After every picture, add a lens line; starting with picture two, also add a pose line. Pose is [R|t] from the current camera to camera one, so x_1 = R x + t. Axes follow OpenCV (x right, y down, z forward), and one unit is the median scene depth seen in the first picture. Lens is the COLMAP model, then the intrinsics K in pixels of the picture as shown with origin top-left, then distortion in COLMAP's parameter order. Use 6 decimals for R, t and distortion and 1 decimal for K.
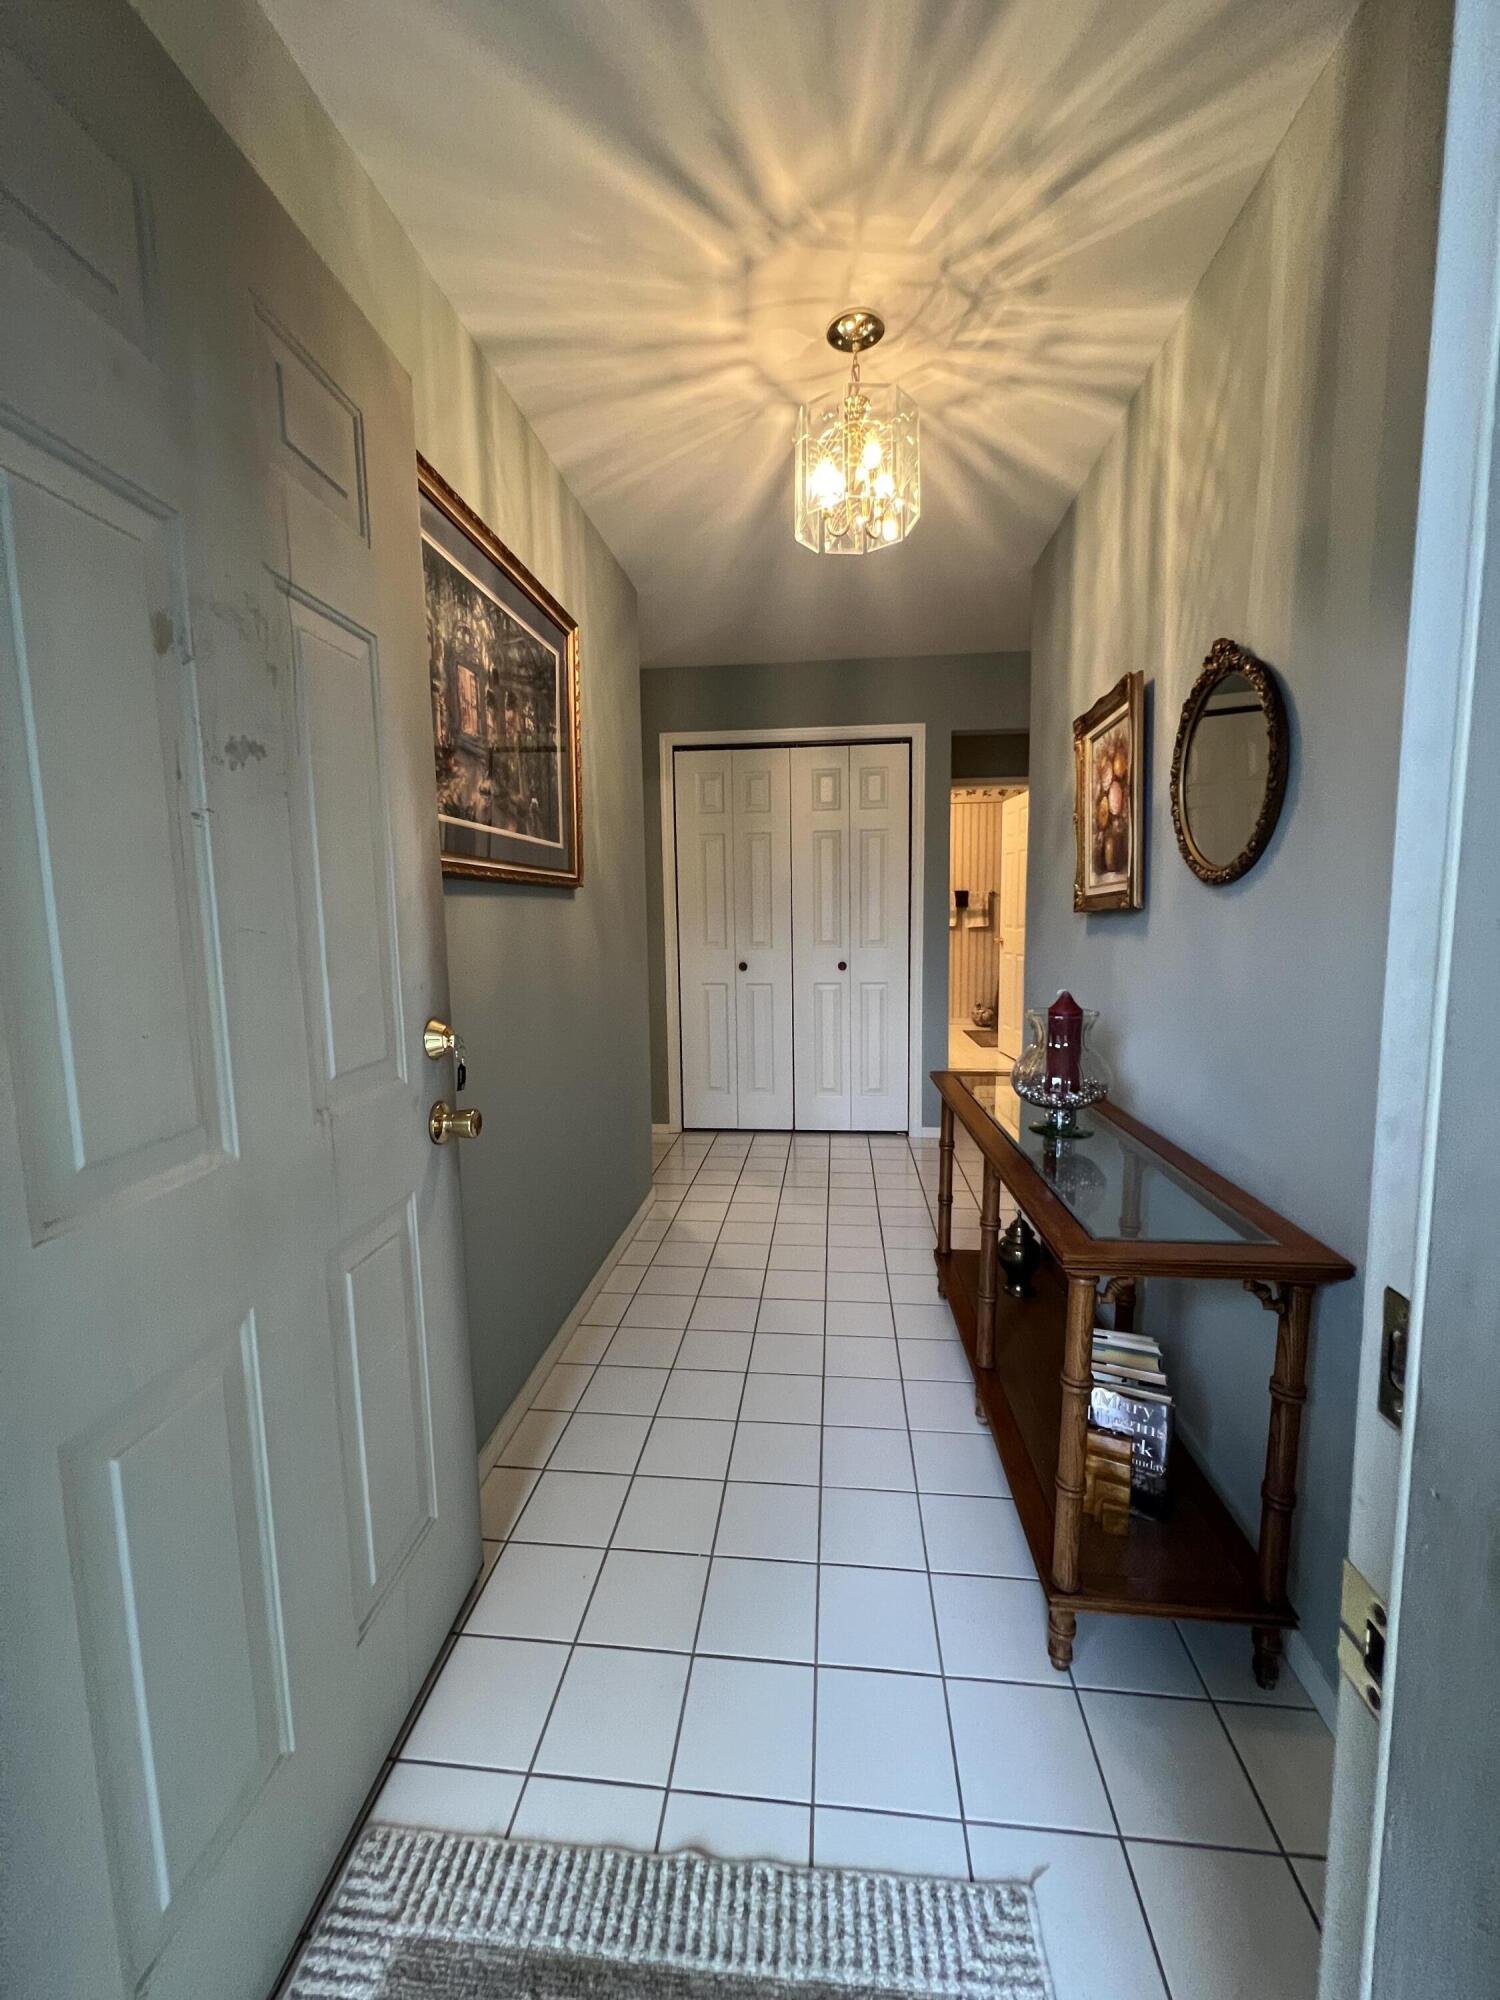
lens RADIAL K [[801.9, 0, 749.5], [0, 801.9, 1001.5], [0, 0, 1]] dist [-0.000495, 0.000460]
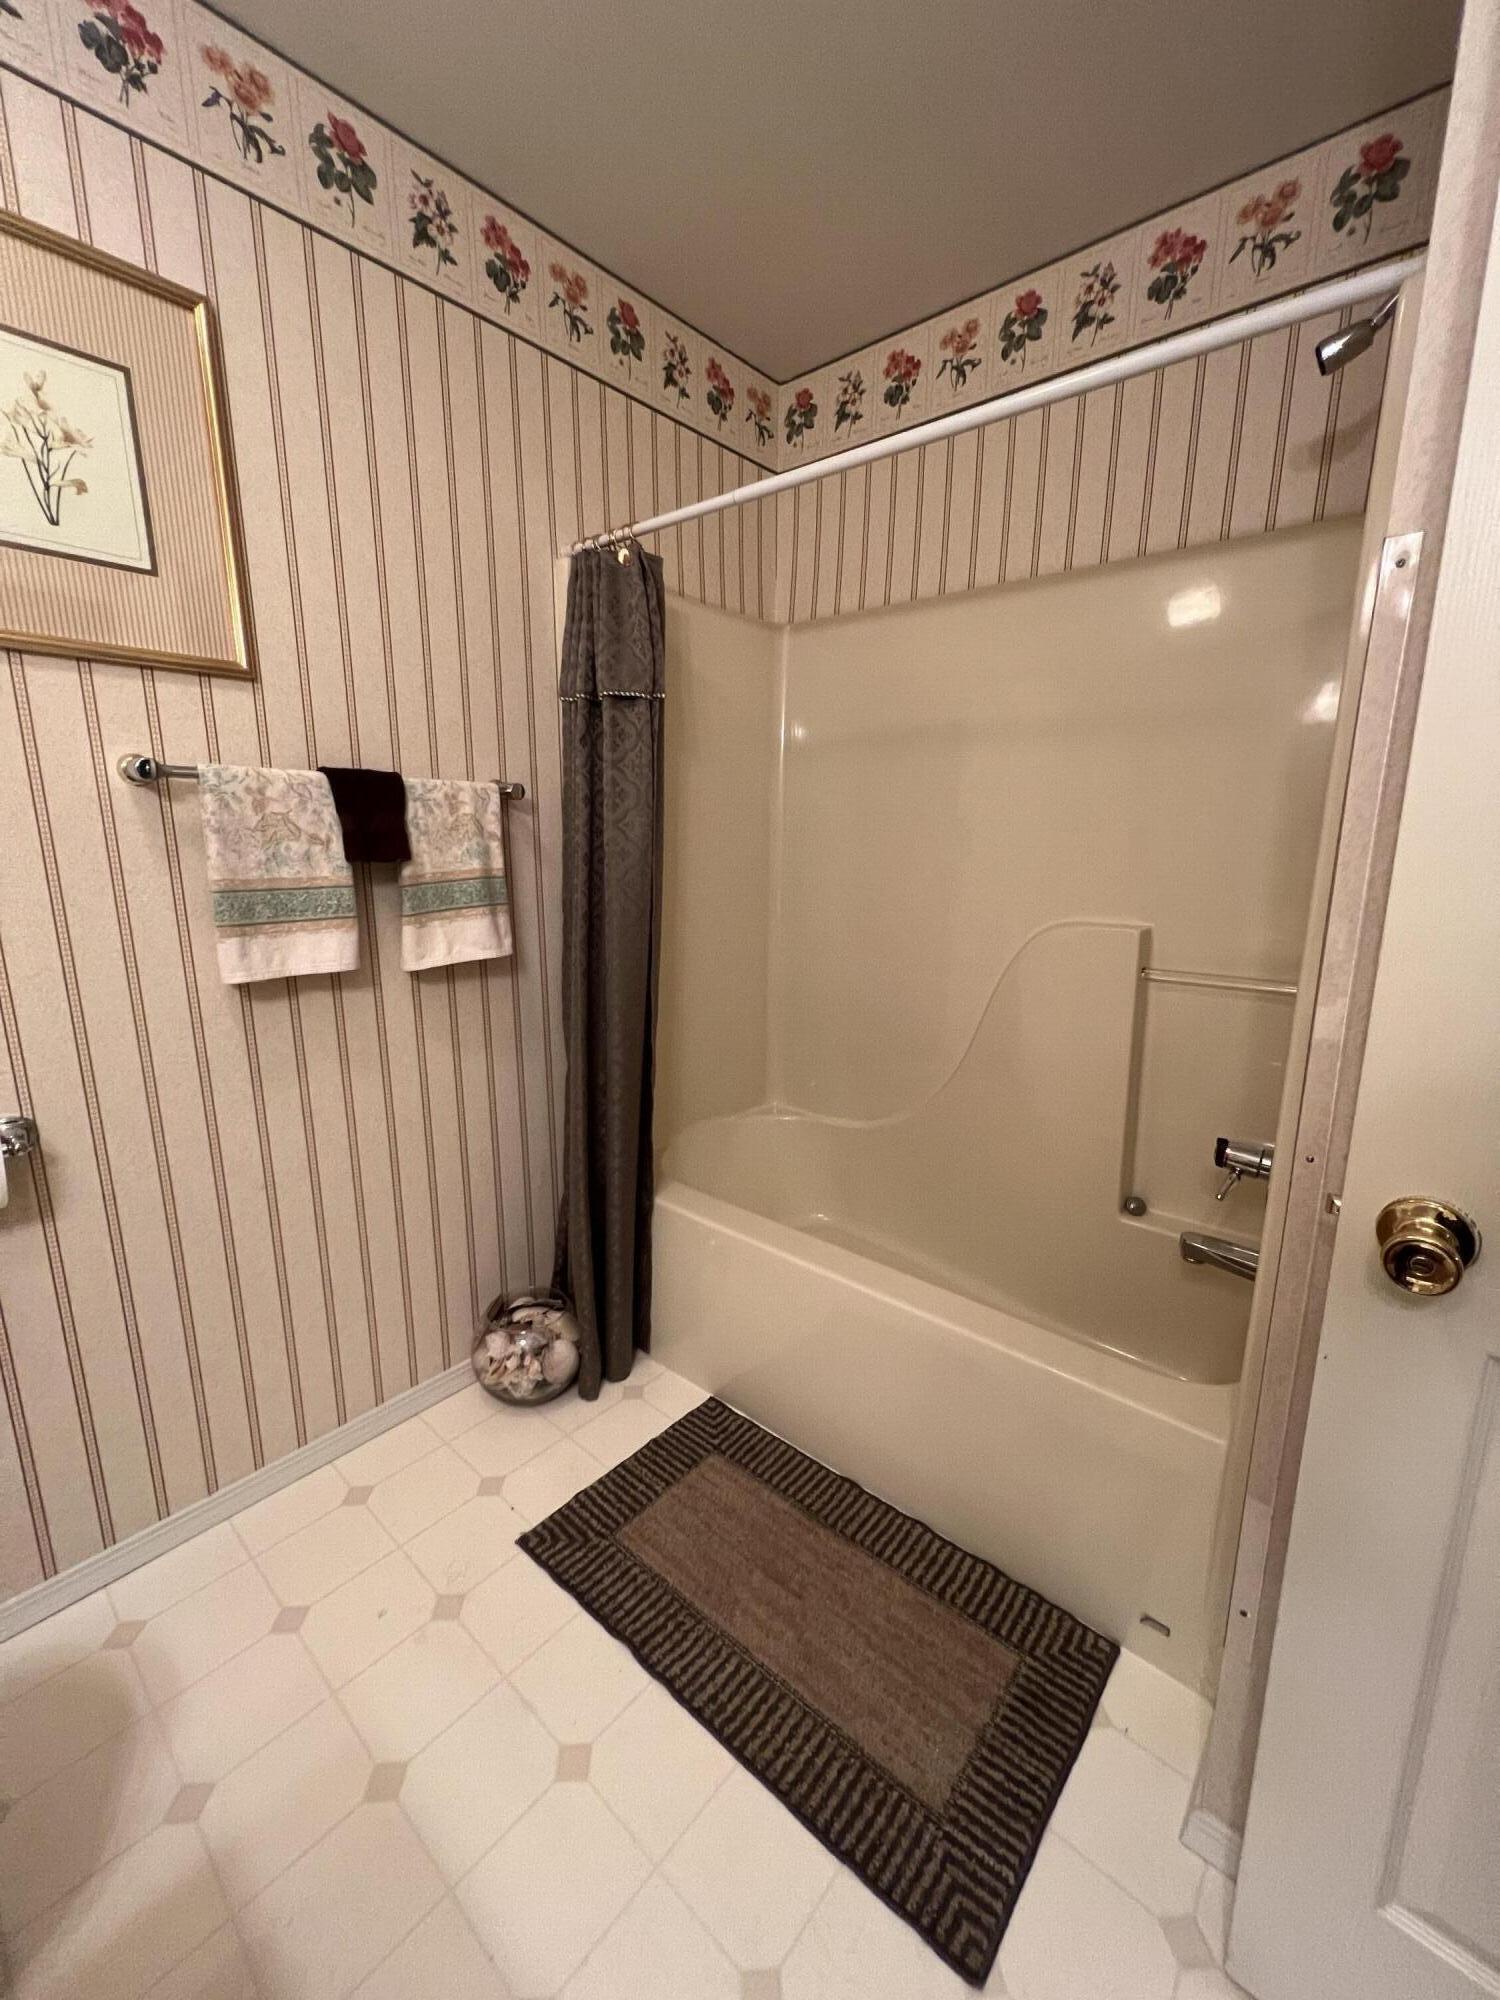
lens RADIAL K [[801.9, 0, 750.2], [0, 801.9, 998.9], [0, 0, 1]] dist [-0.000495, 0.000460]
pose [[0.568580, -0.155873, 0.807726, 0.162379], [0.084644, 0.987758, 0.131033, -0.103657], [-0.818262, -0.006134, 0.574813, 0.825100]]
